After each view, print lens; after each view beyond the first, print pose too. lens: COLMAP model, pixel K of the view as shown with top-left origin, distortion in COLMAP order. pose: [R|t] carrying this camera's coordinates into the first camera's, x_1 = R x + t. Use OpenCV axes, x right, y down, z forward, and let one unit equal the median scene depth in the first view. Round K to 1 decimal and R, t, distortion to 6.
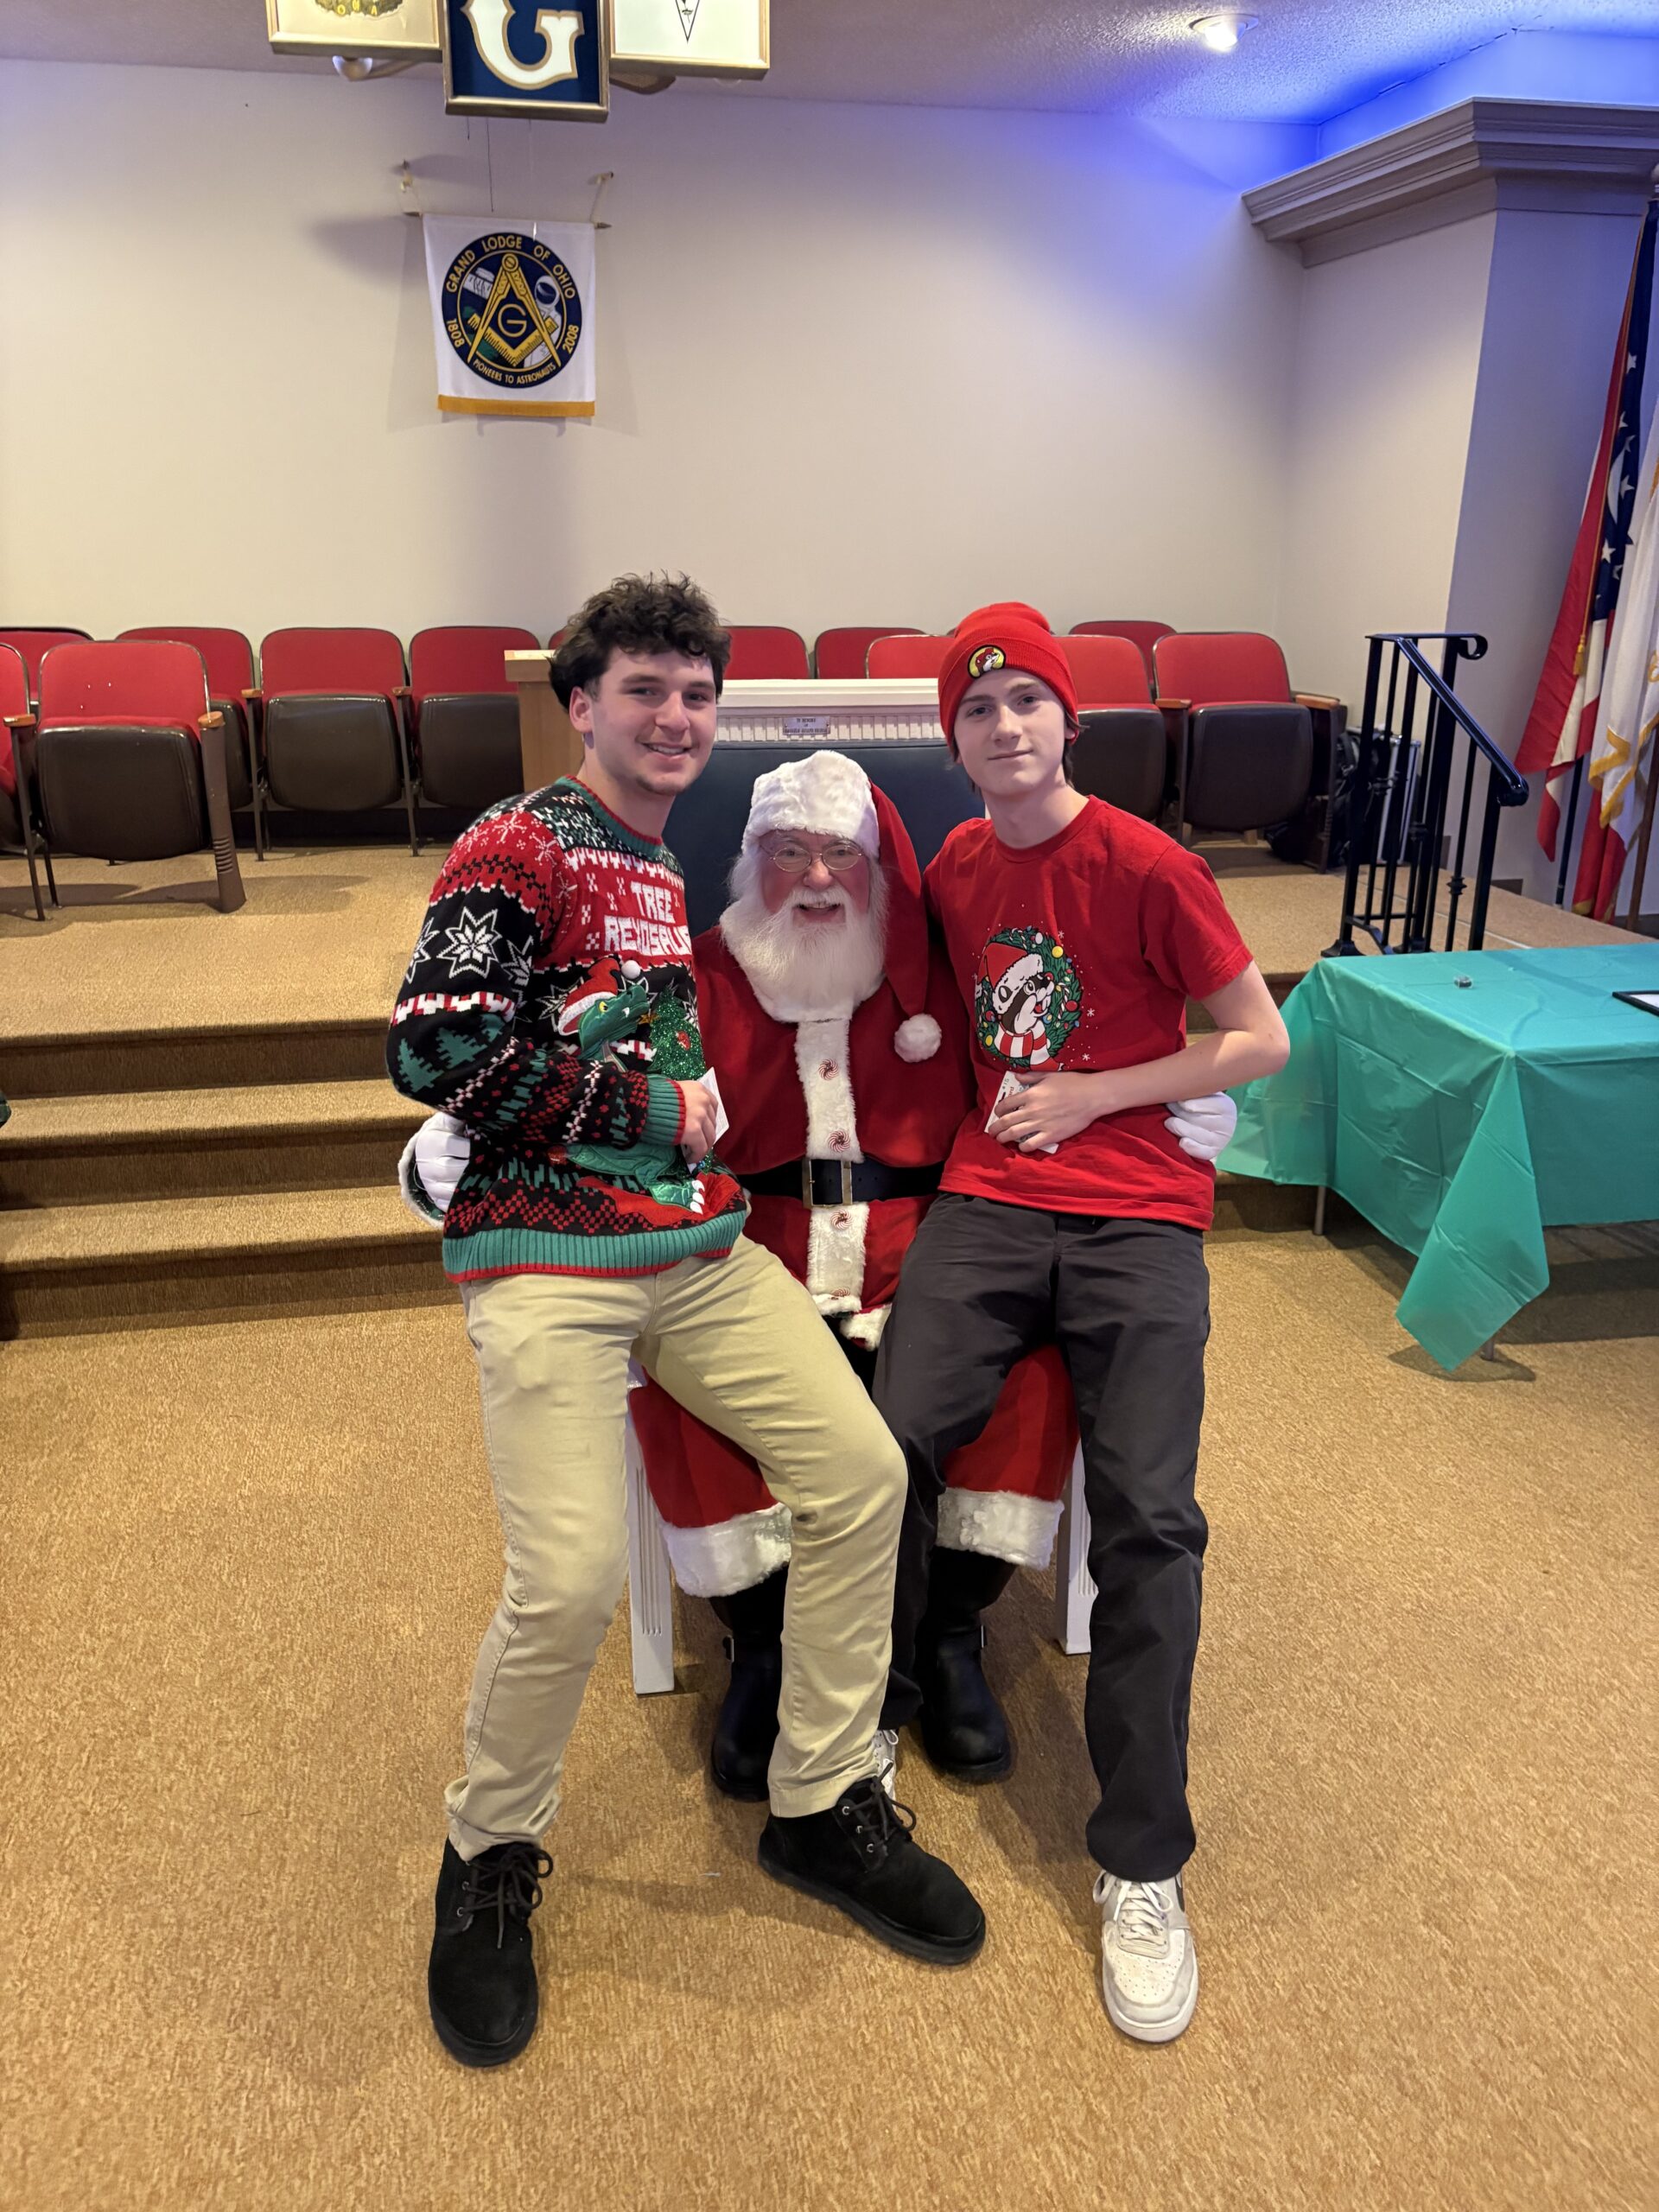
lens RADIAL K [[1661.6, 0, 813.3], [0, 1661.6, 1104.8], [0, 0, 1]] dist [0.021300, 0.006473]
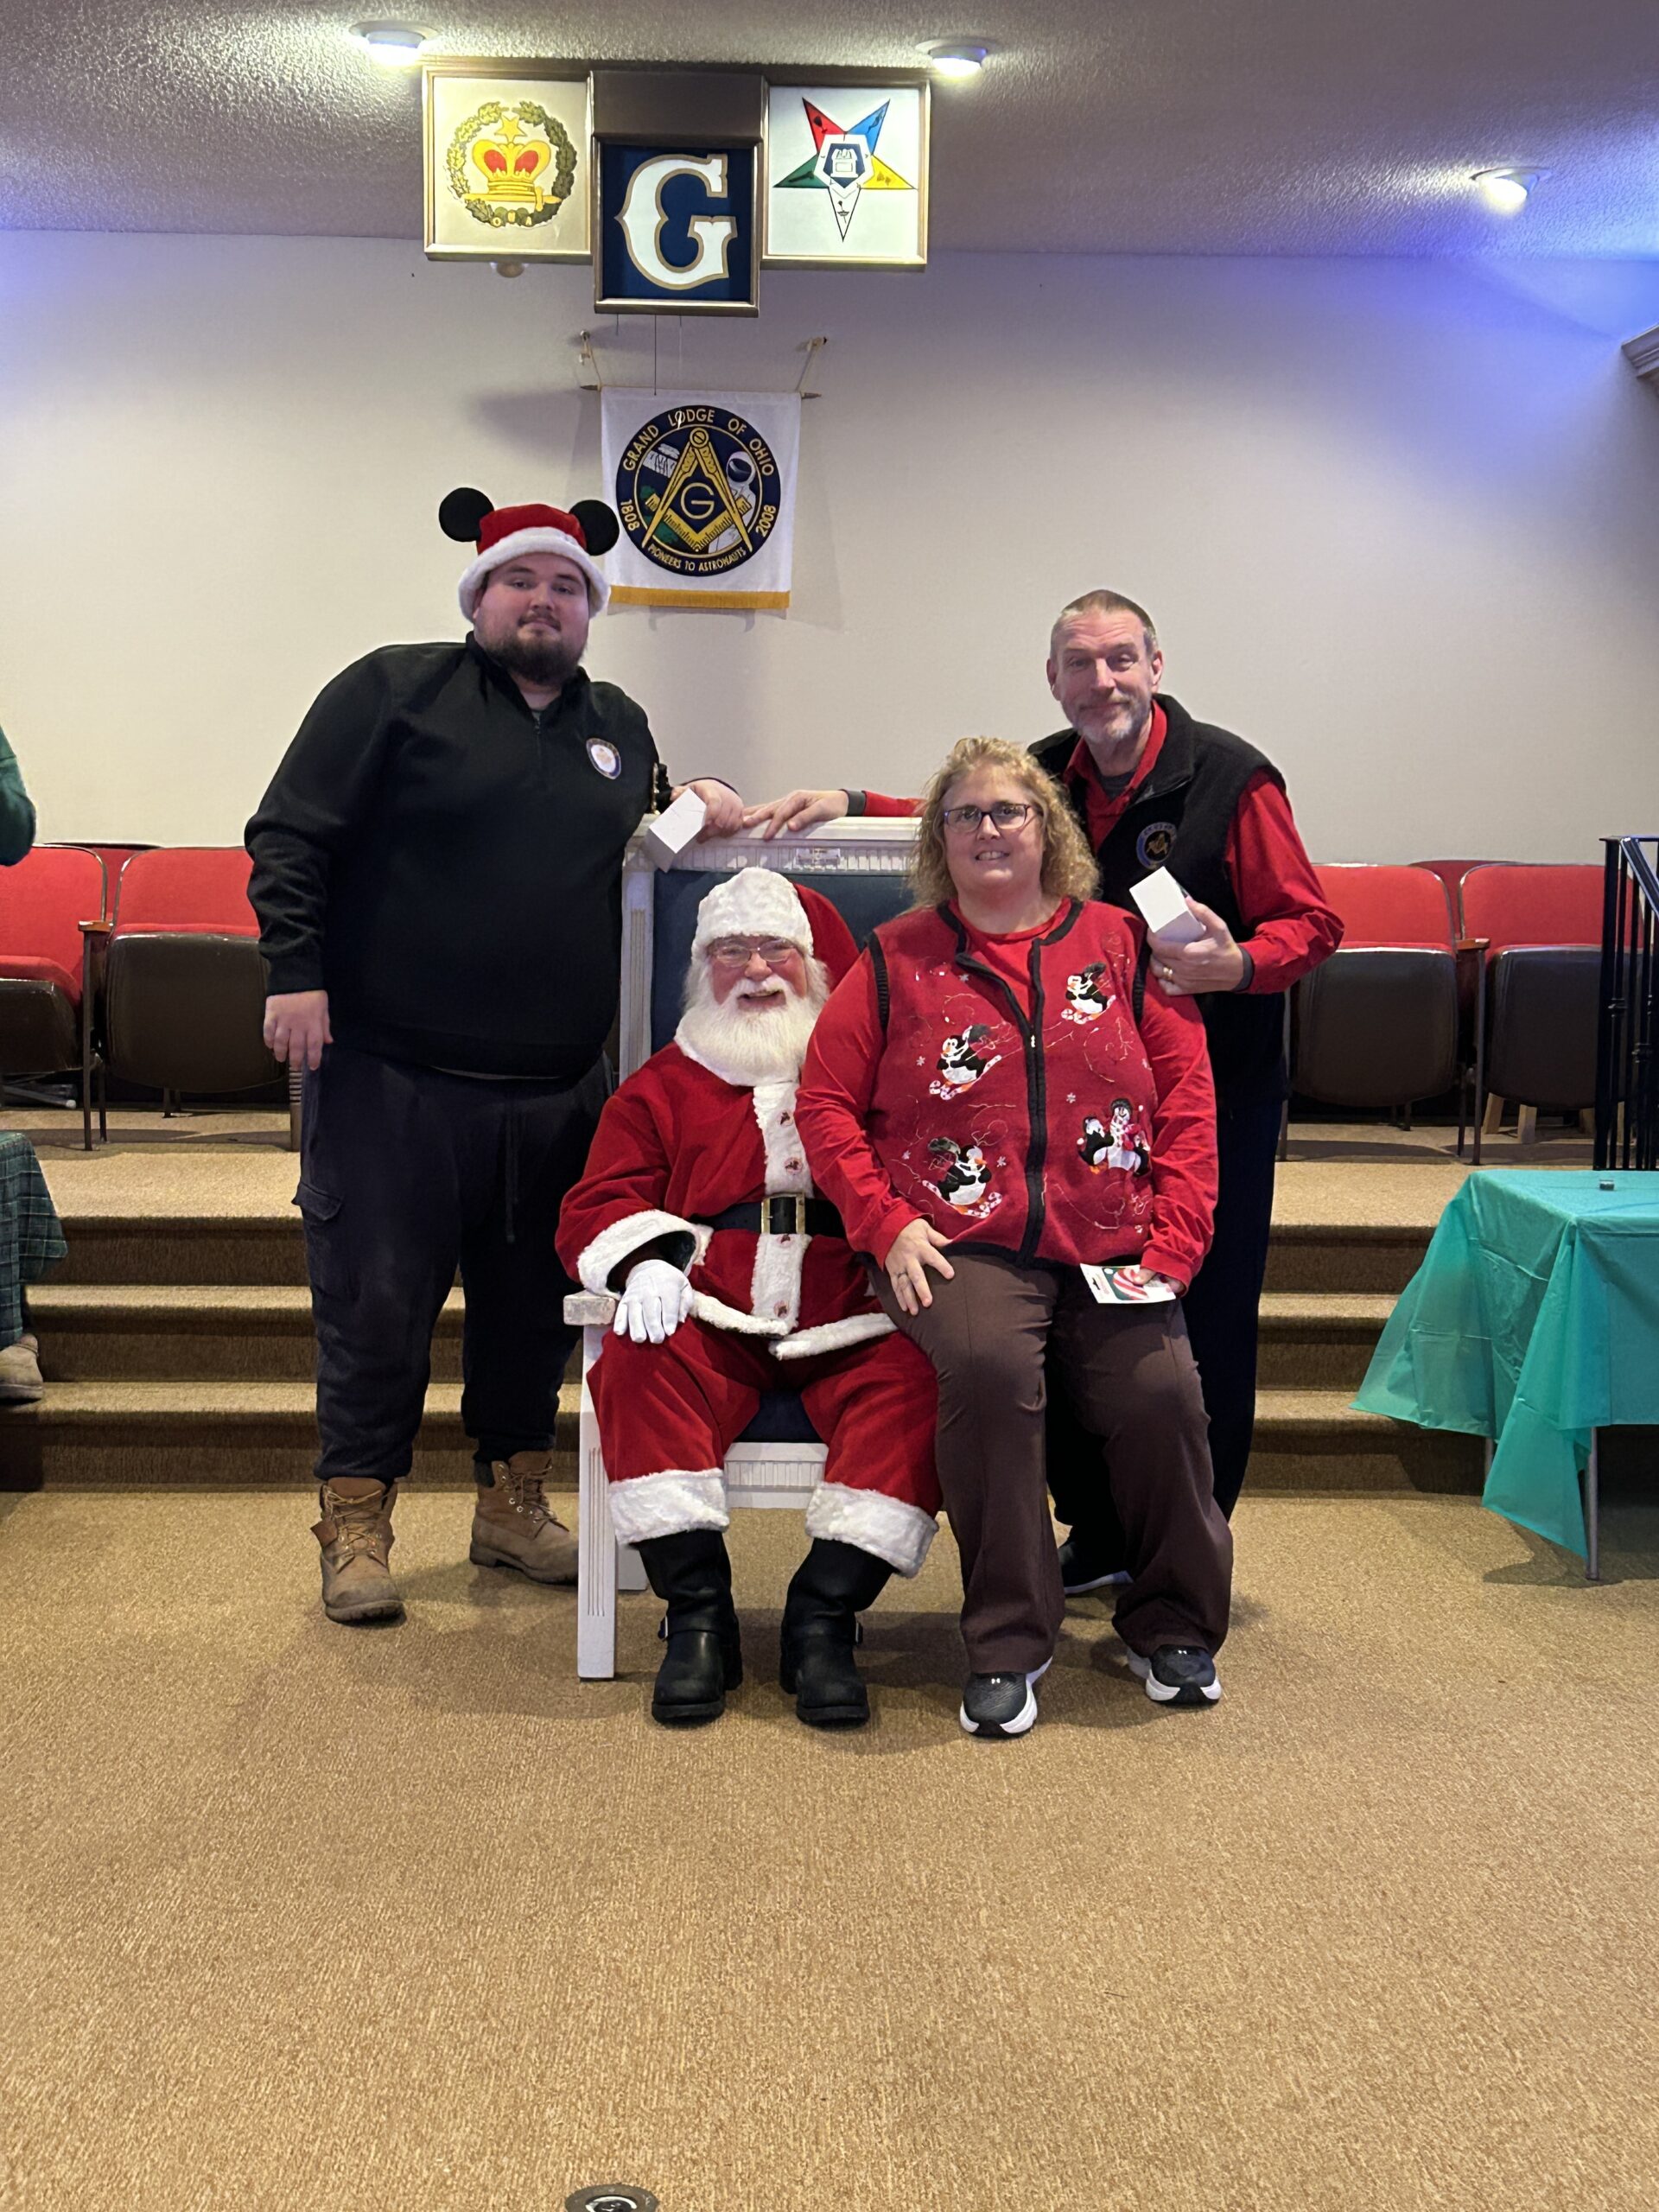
lens RADIAL K [[3120.8, 0, 864.1], [0, 3120.8, 1112.1], [0, 0, 1]] dist [0.212092, -0.785462]
pose [[0.986524, 0.024564, -0.161760, 0.195261], [-0.062104, 0.970894, -0.231319, 0.221362], [0.151369, 0.238248, 0.959336, -0.503721]]
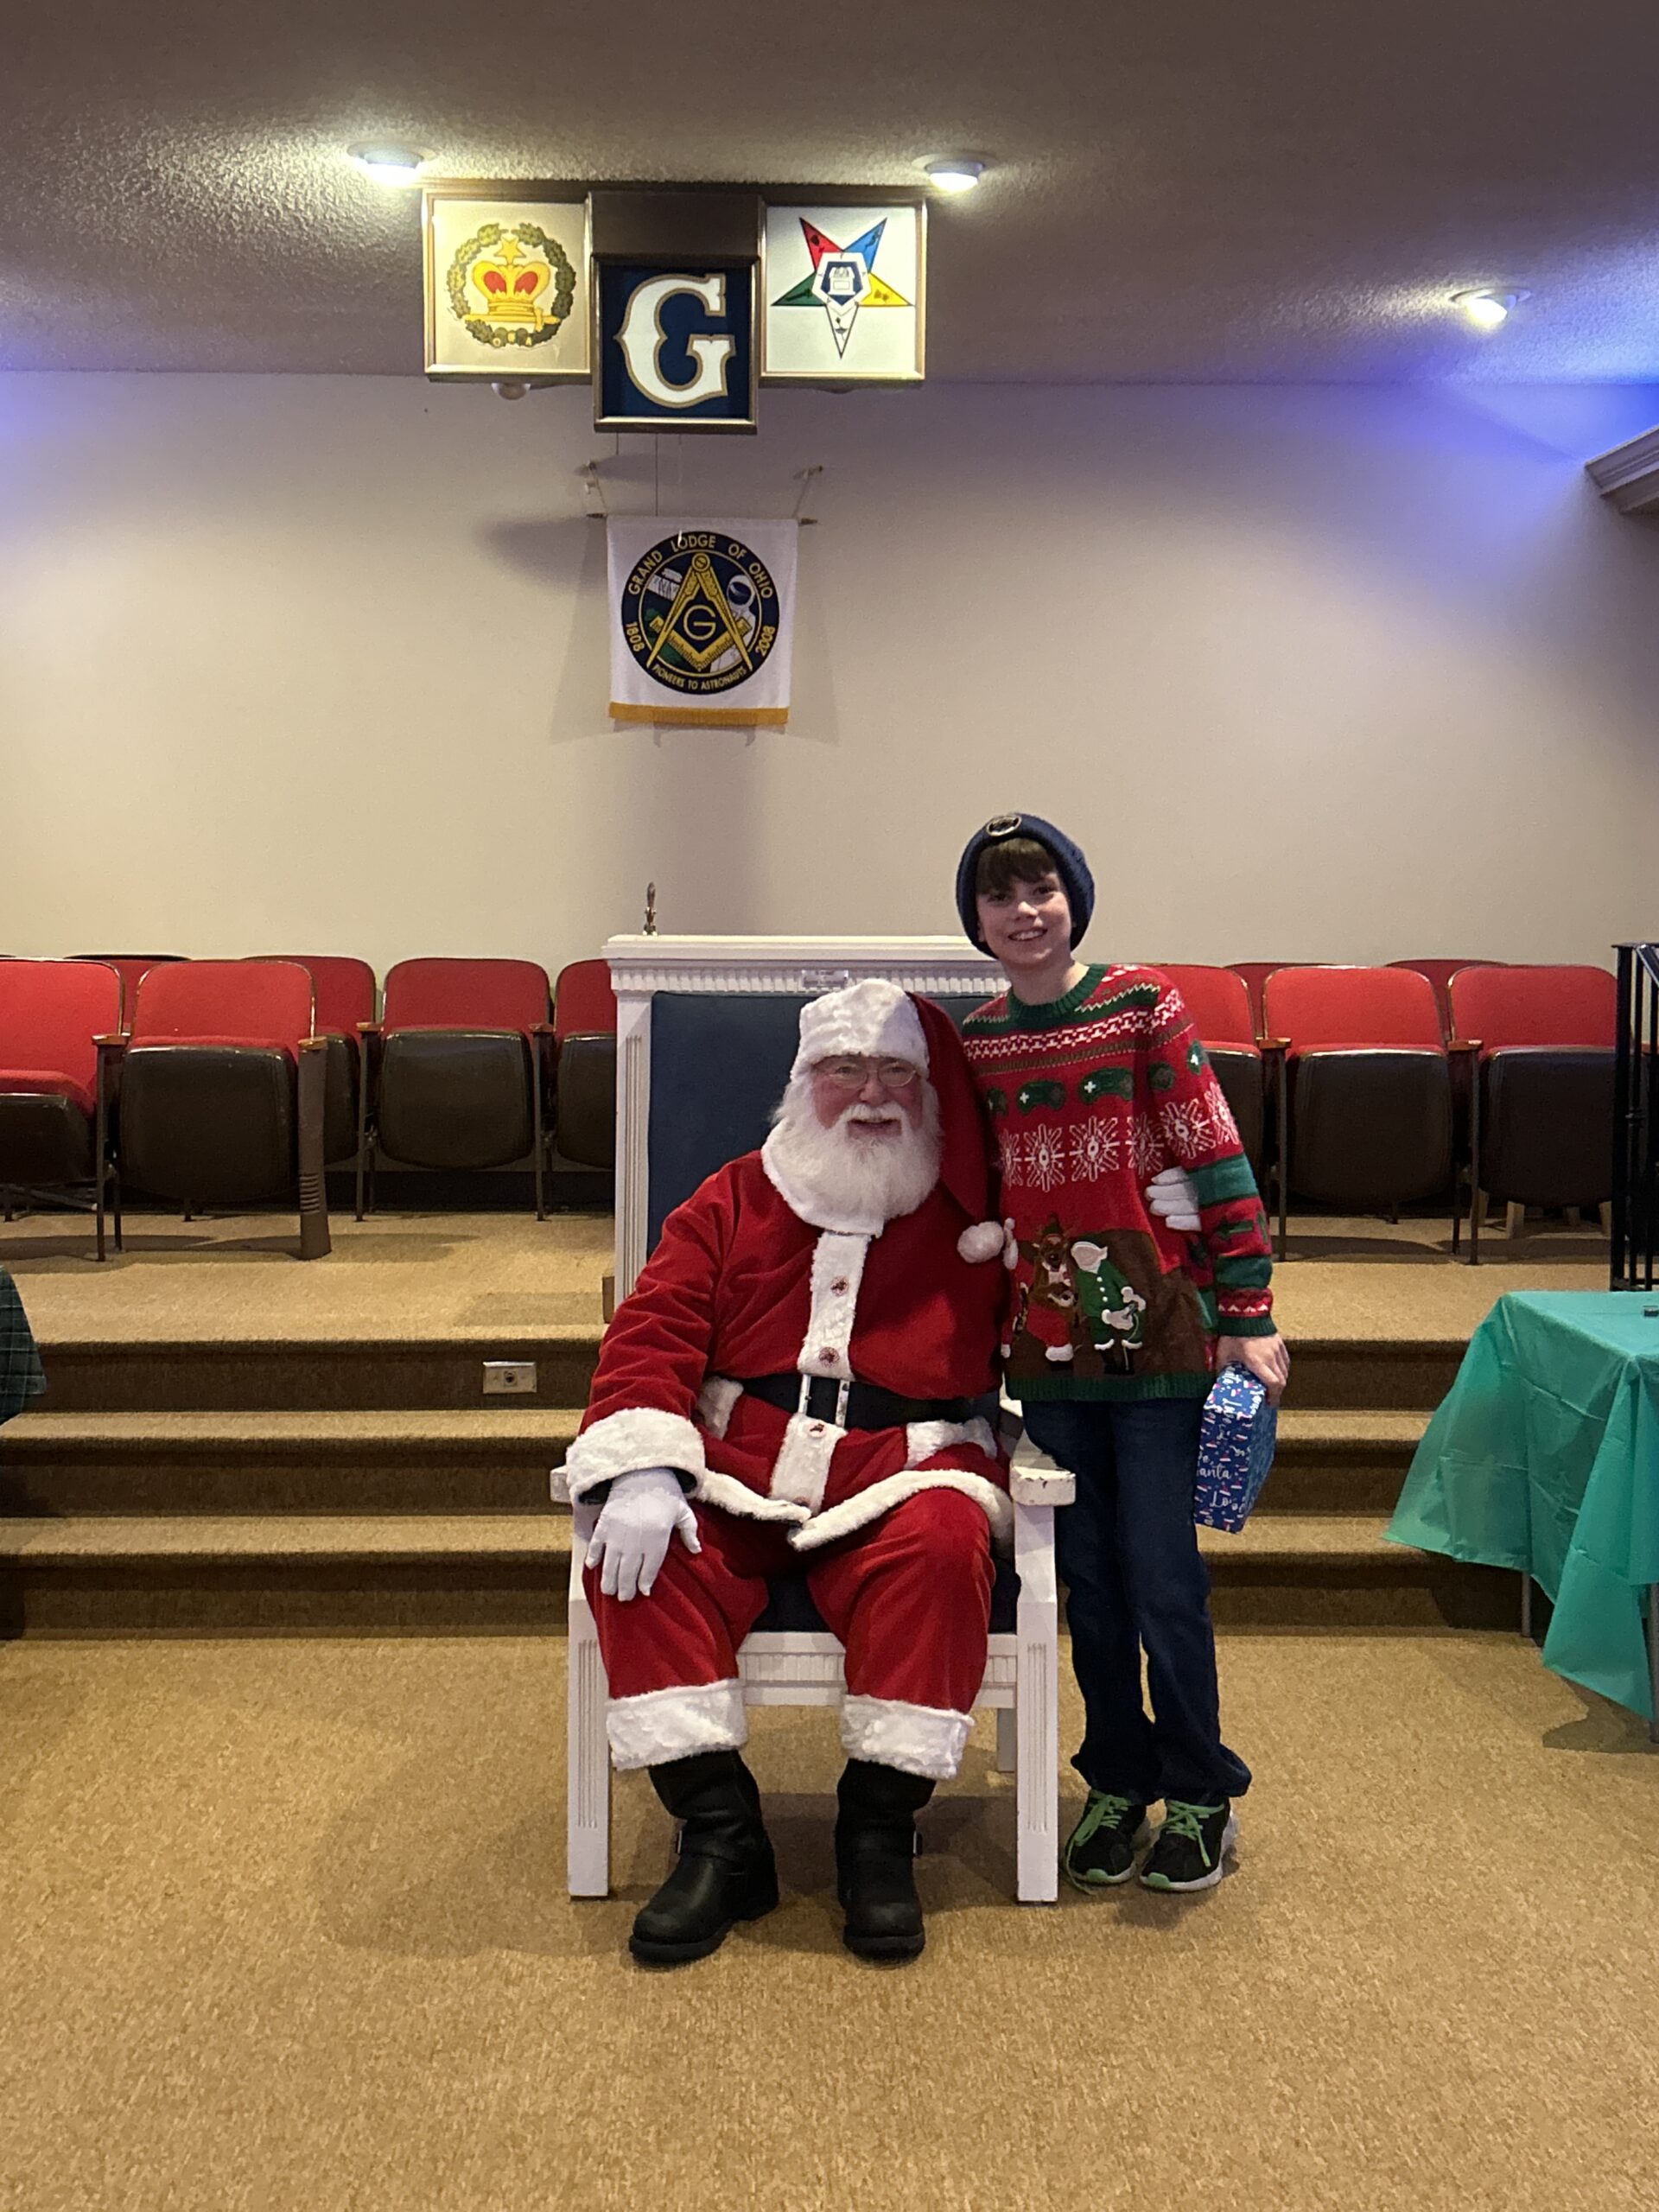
lens RADIAL K [[2666.6, 0, 828.7], [0, 2666.6, 1076.8], [0, 0, 1]] dist [0.155089, -0.440505]
pose [[0.985339, 0.011821, -0.170196, 0.150827], [-0.056484, 0.963939, -0.260060, 0.141177], [0.160984, 0.265860, 0.950475, -0.302174]]
